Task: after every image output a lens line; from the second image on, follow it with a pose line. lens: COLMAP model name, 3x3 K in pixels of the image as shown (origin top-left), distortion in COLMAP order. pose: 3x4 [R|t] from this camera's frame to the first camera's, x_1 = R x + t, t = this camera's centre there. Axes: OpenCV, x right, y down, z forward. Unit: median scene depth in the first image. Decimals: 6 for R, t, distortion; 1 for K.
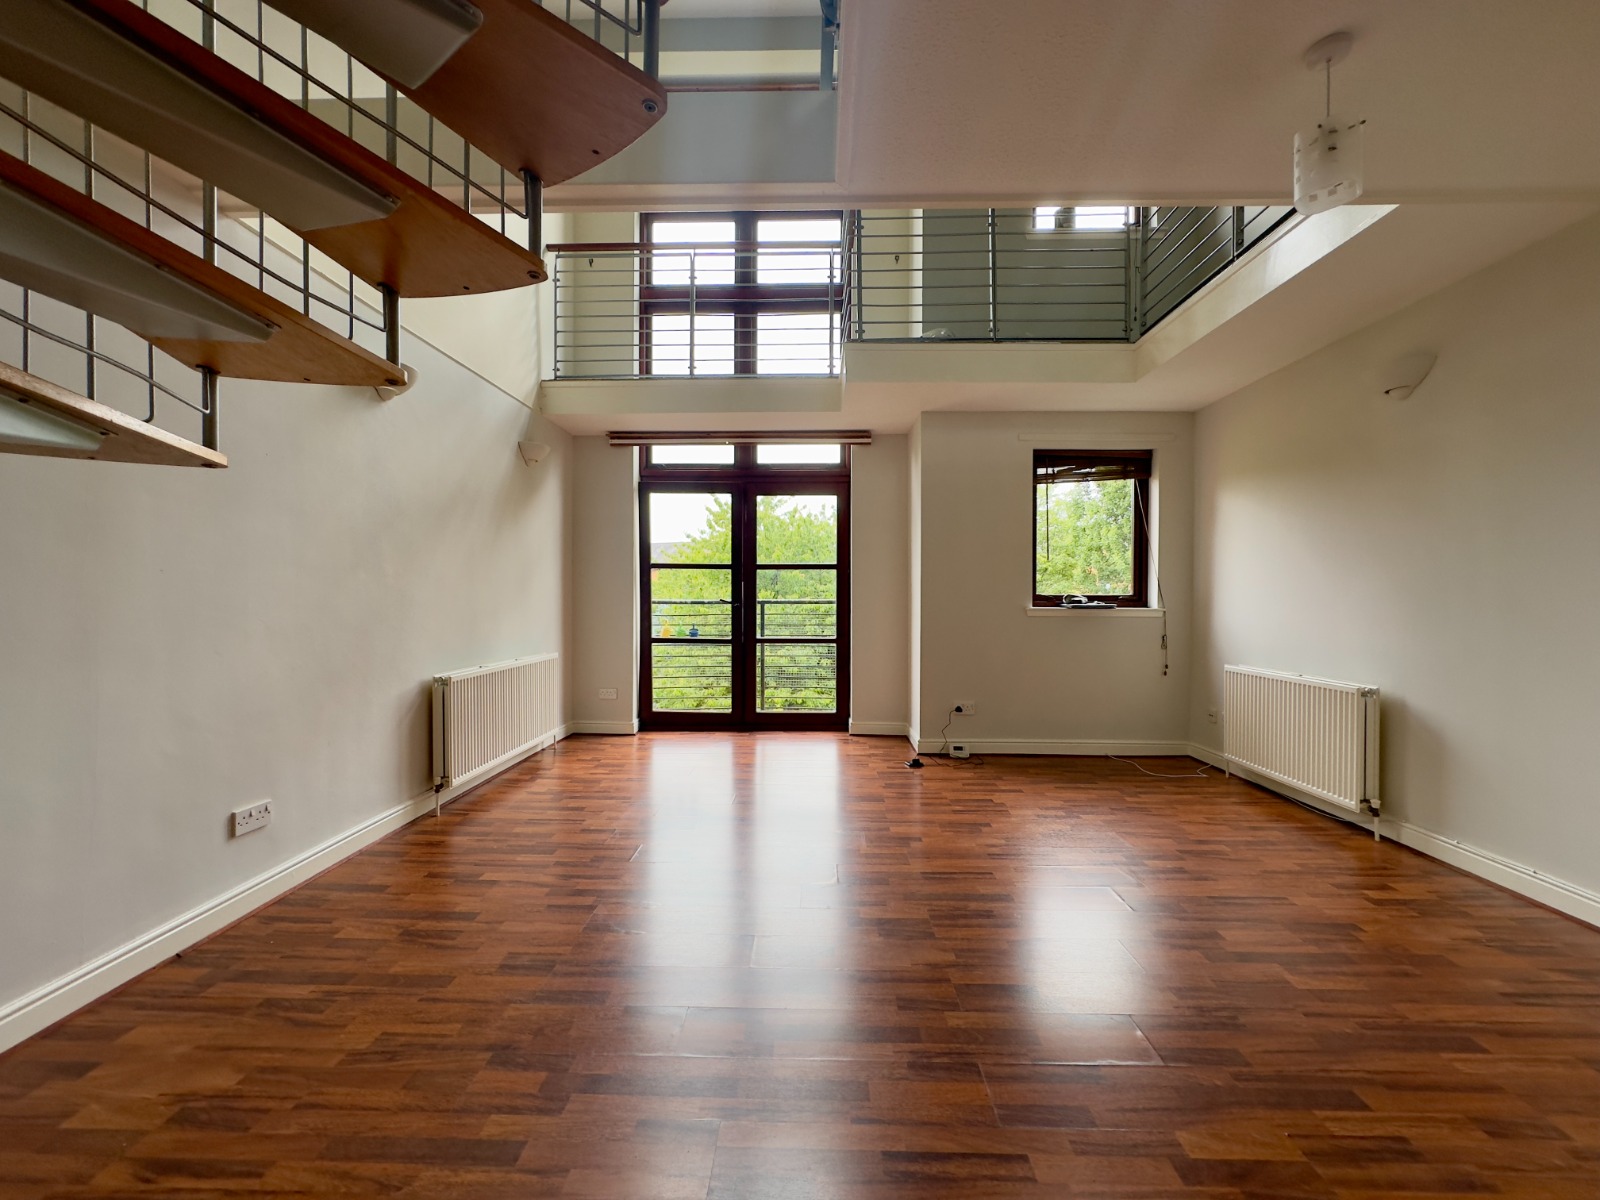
lens RADIAL K [[638.5, 0, 800.0], [0, 638.5, 600.0], [0, 0, 1]] dist [-0.000818, 0.000150]
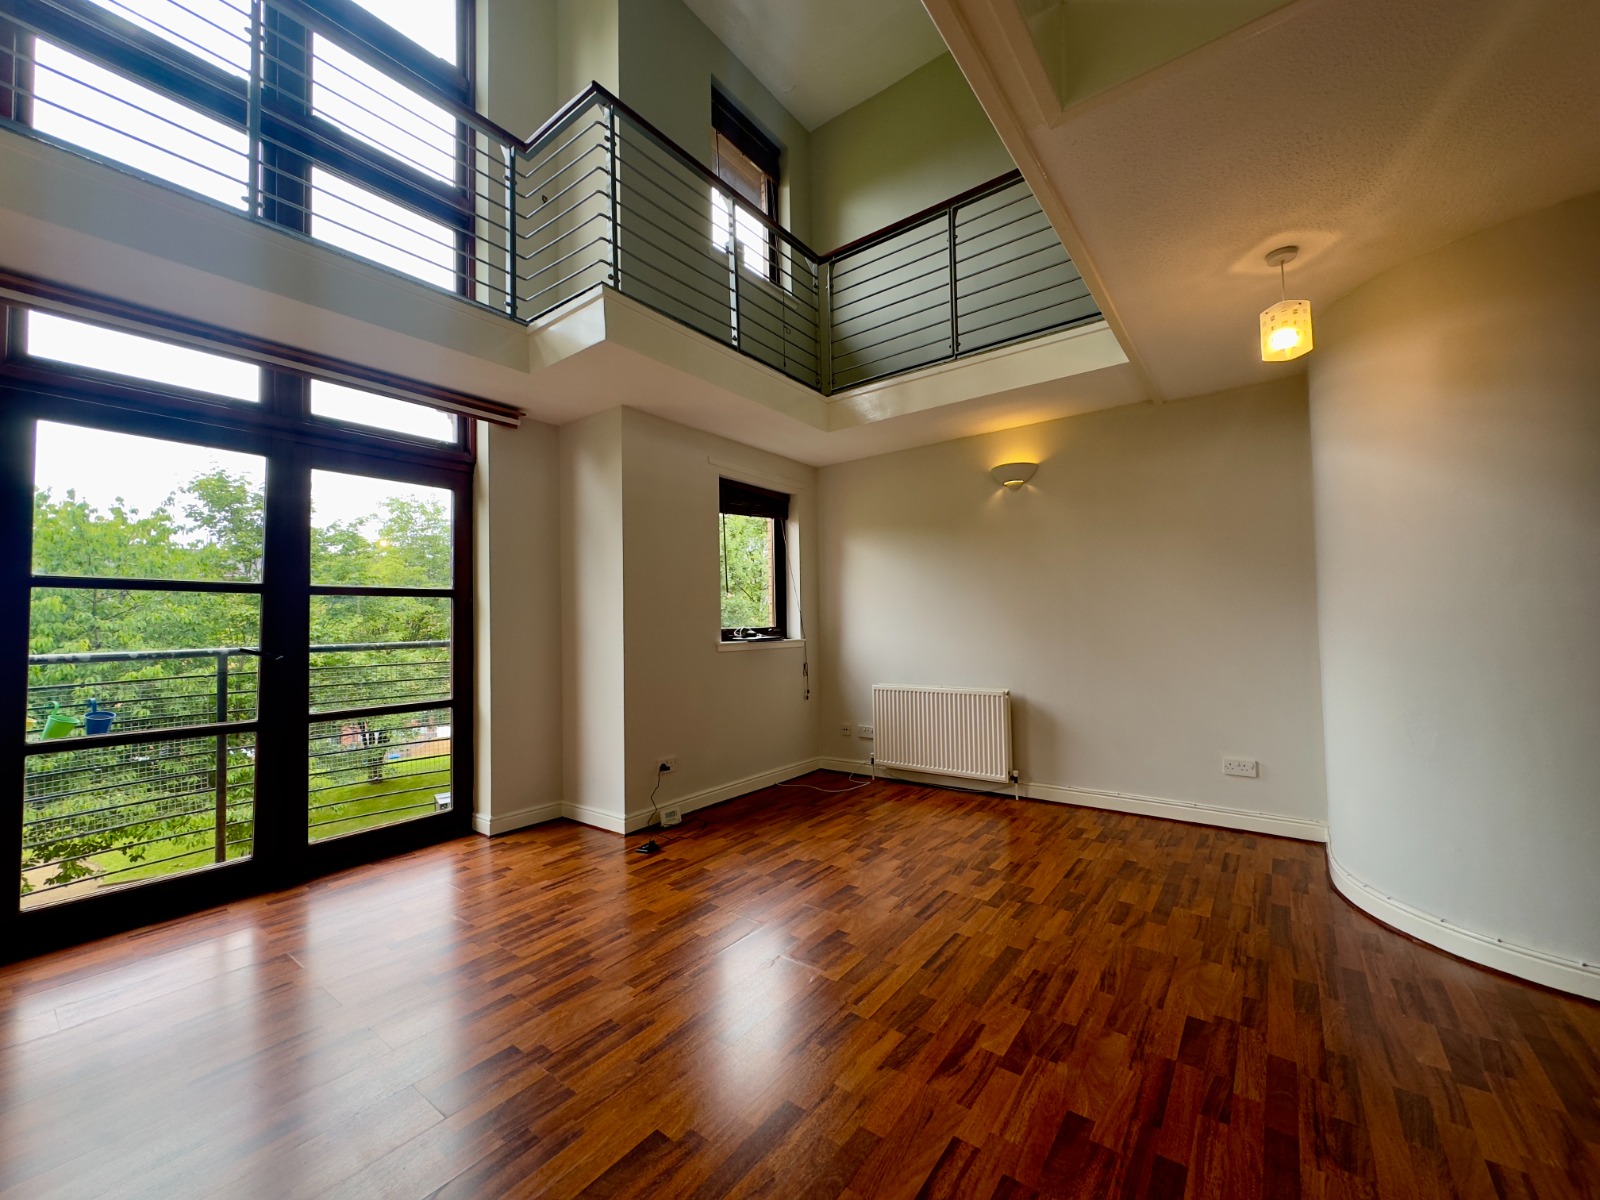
lens RADIAL K [[642.8, 0, 800.0], [0, 642.8, 600.0], [0, 0, 1]] dist [0.013794, -0.000004]
pose [[0.574519, 0.016550, 0.818324, -0.345535], [0.023894, 0.999030, -0.036980, -0.012923], [-0.818143, 0.040798, 0.573566, 0.364911]]
